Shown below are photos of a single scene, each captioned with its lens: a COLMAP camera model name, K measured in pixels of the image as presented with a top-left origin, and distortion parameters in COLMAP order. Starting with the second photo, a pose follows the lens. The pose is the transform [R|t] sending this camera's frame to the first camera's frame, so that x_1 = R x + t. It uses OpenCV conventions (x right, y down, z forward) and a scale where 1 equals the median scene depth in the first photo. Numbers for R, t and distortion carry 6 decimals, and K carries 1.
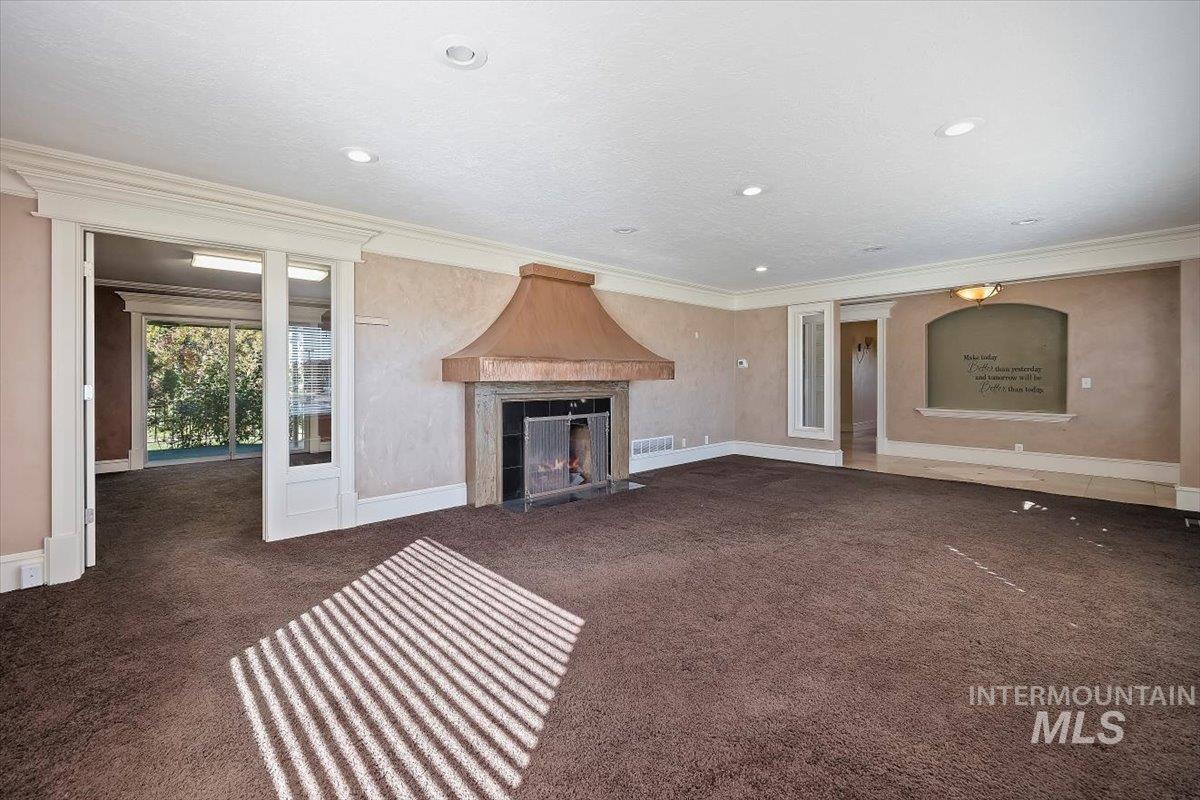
lens RADIAL K [[494.3, 0, 581.1], [0, 494.3, 380.7], [0, 0, 1]] dist [0.001079, 0.000224]
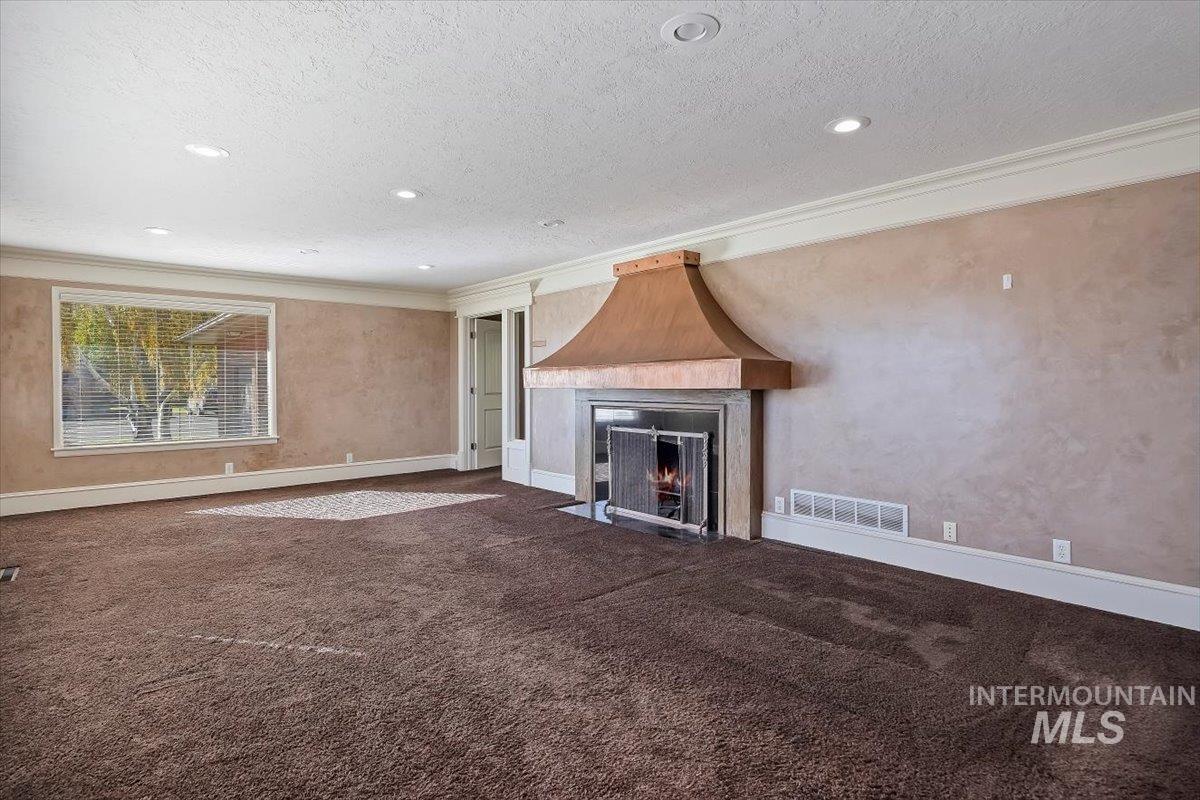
lens RADIAL K [[600.3, 0, 592.8], [0, 600.3, 394.5], [0, 0, 1]] dist [-0.004801, -0.000670]
pose [[-0.000979, 0.021687, -0.999764, 0.961215], [-0.003028, 0.999760, 0.021690, -0.011388], [0.999995, 0.003049, -0.000913, 0.867749]]
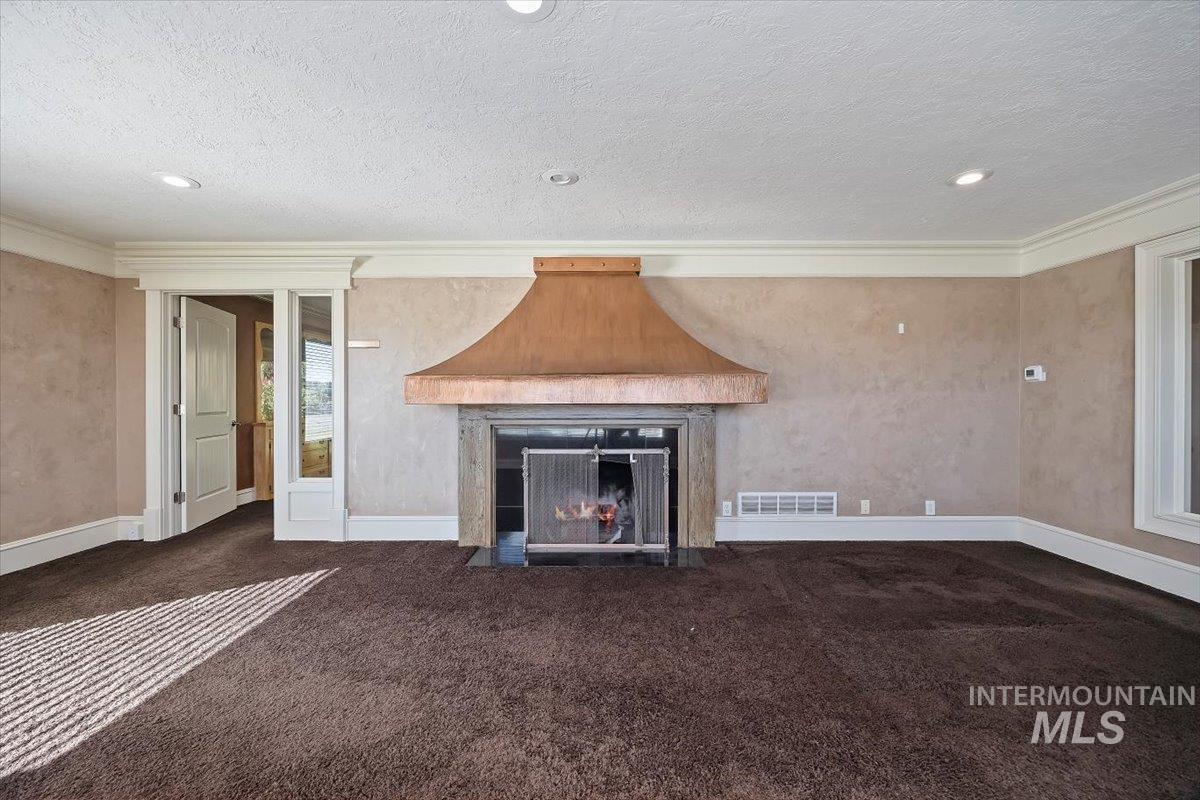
lens RADIAL K [[460.5, 0, 599.5], [0, 460.5, 401.7], [0, 0, 1]] dist [-0.002348, -0.000228]
pose [[0.747913, 0.008383, -0.663744, 0.434346], [-0.005055, 0.999963, 0.006933, -0.007981], [0.663778, -0.001830, 0.747928, 0.458960]]
